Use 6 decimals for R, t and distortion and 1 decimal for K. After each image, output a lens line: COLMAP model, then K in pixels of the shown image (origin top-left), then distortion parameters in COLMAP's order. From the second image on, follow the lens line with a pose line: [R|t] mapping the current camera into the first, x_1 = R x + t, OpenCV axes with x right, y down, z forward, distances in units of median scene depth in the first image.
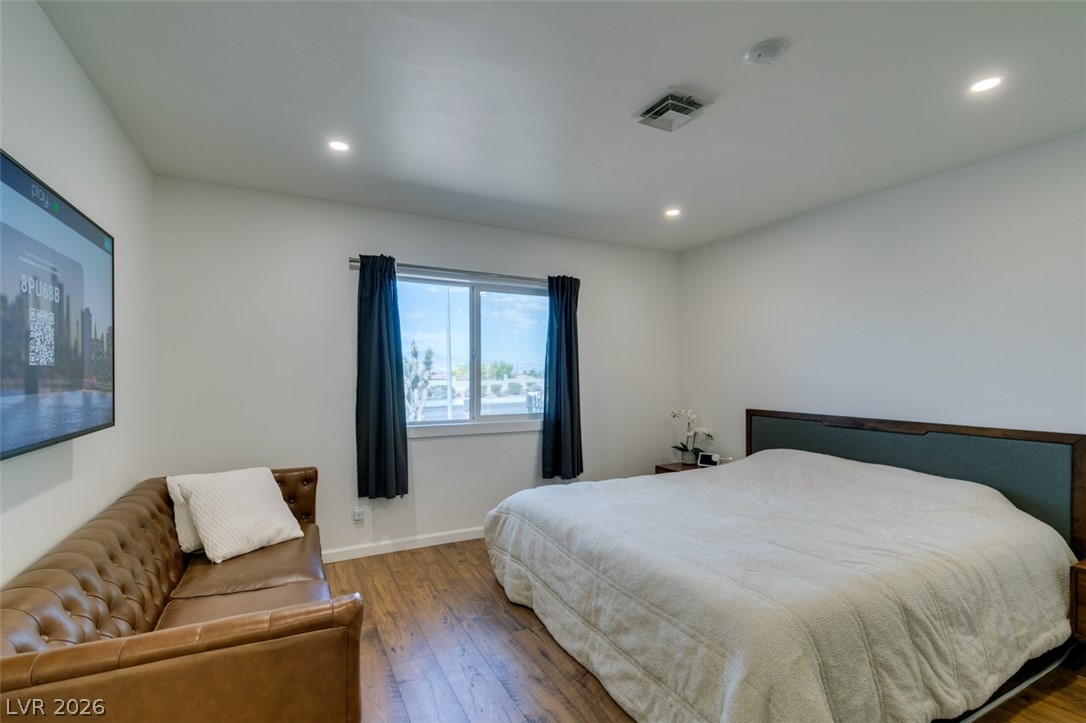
lens RADIAL K [[483.2, 0, 540.5], [0, 483.2, 366.8], [0, 0, 1]] dist [0.002940, -0.000501]
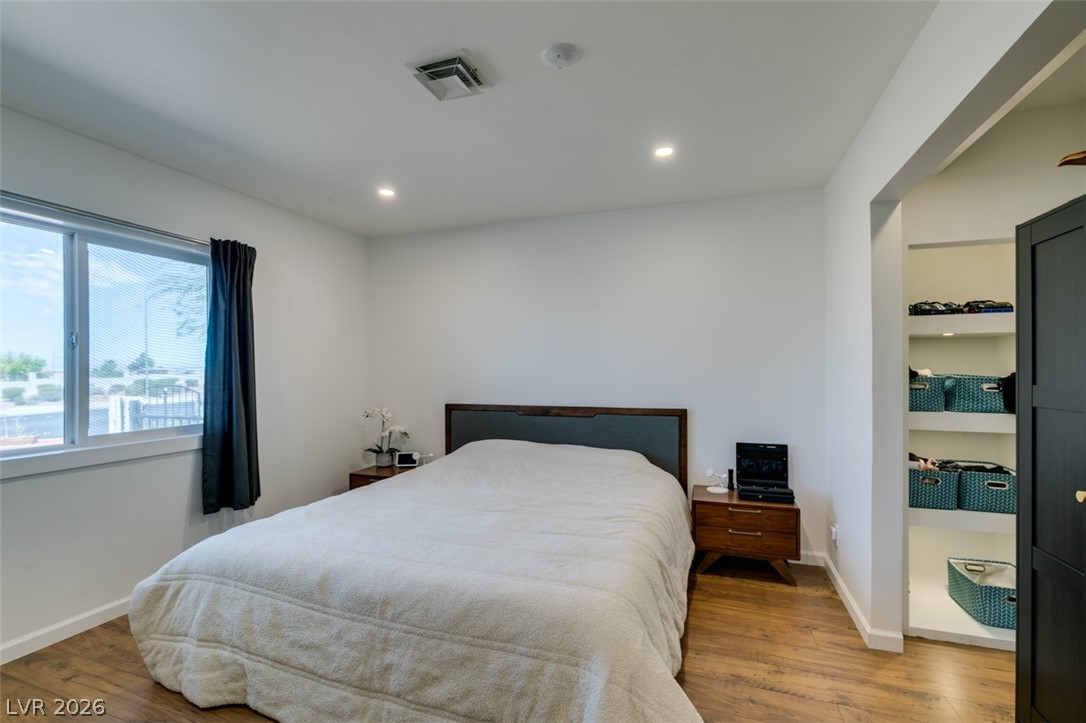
lens RADIAL K [[483.2, 0, 540.5], [0, 483.2, 366.8], [0, 0, 1]] dist [0.002940, -0.000501]
pose [[0.740485, -0.002833, 0.672067, -0.152704], [-0.002930, 0.999968, 0.007444, 0.001903], [-0.672066, -0.007481, 0.740453, 0.169609]]
